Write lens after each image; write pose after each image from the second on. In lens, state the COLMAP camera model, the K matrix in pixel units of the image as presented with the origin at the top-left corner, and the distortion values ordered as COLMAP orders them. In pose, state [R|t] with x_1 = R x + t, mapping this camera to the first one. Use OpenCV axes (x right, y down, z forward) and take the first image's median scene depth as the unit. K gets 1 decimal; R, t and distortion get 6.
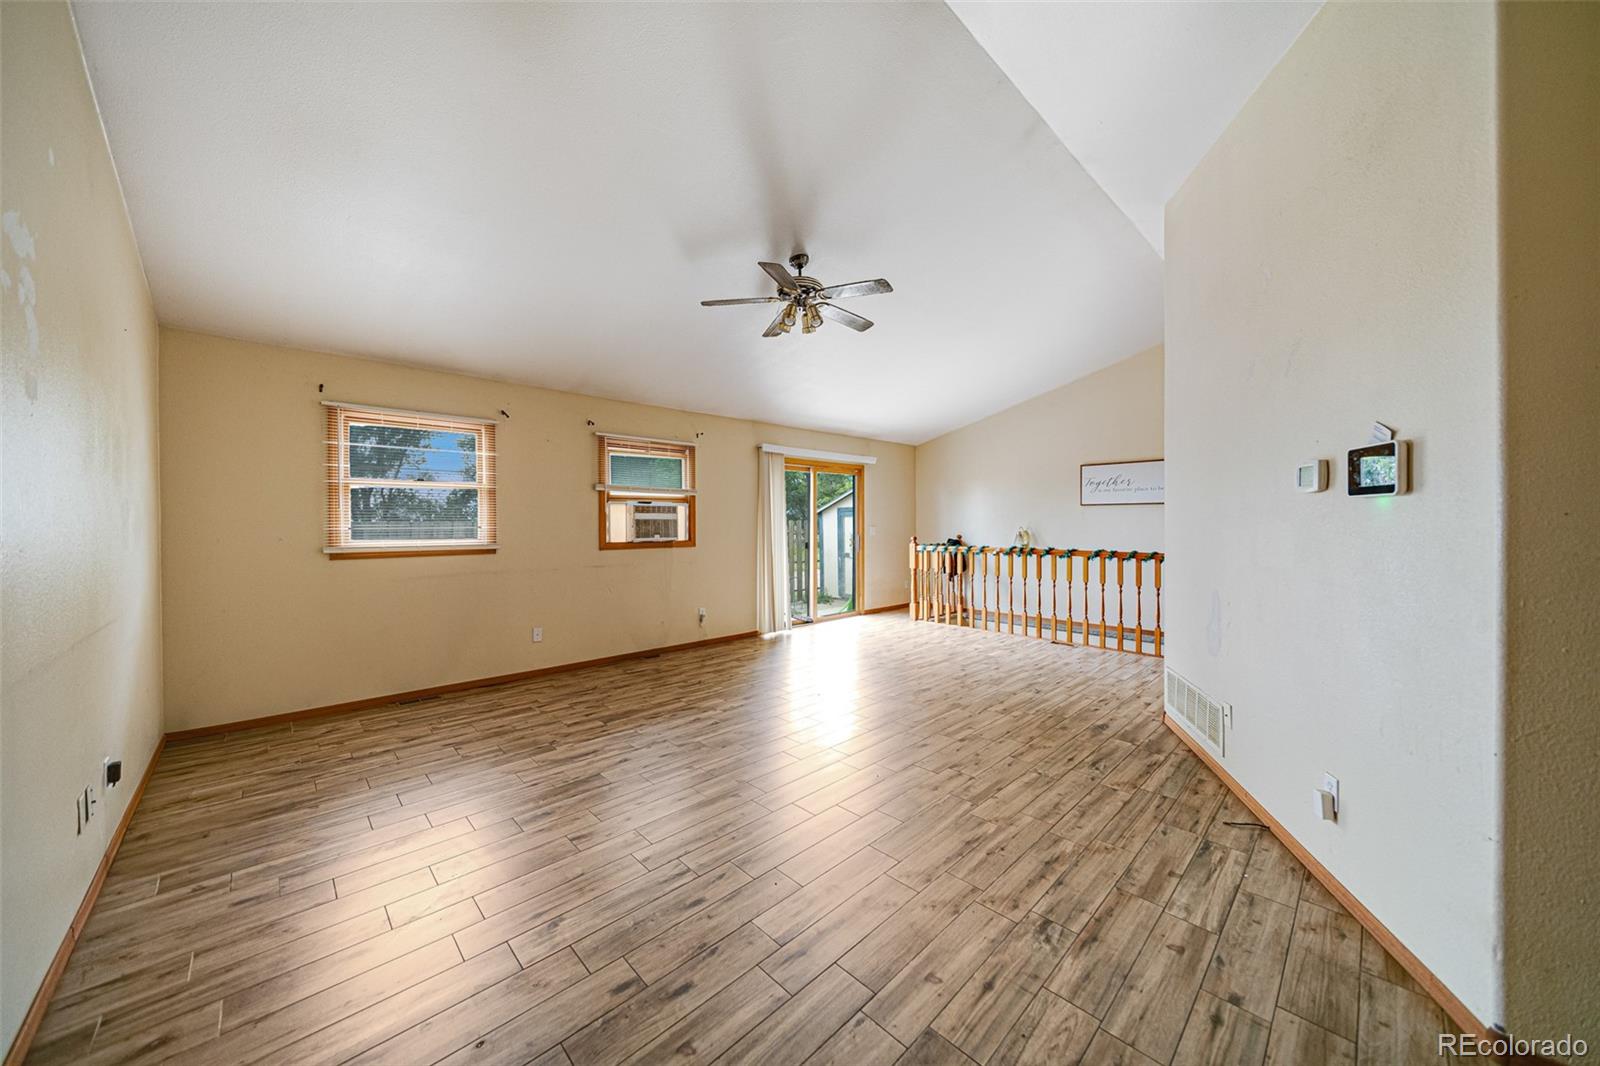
lens RADIAL K [[551.9, 0, 806.4], [0, 551.9, 527.3], [0, 0, 1]] dist [-0.000695, -0.000053]
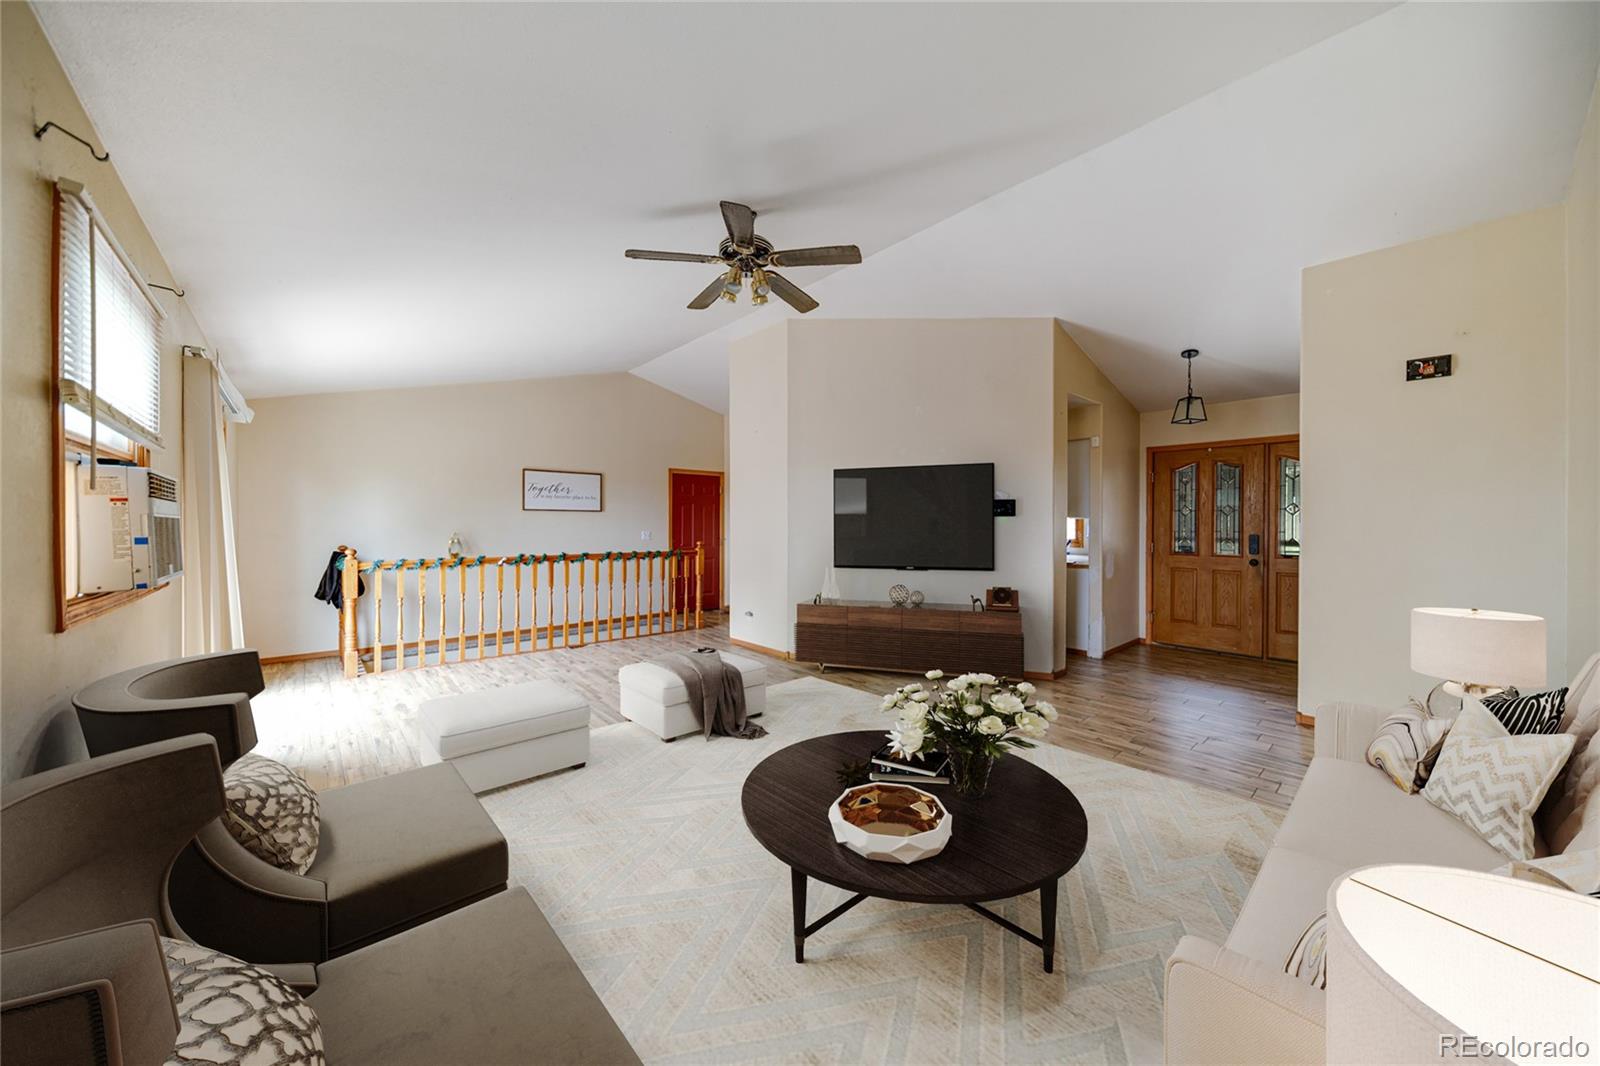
lens RADIAL K [[551.9, 0, 800.1], [0, 551.9, 528.5], [0, 0, 1]] dist [-0.000695, -0.000053]
pose [[0.029397, 0.002078, 0.999566, -0.493216], [0.007030, 0.999973, -0.002286, -0.001186], [-0.999543, 0.007095, 0.029382, 0.515554]]
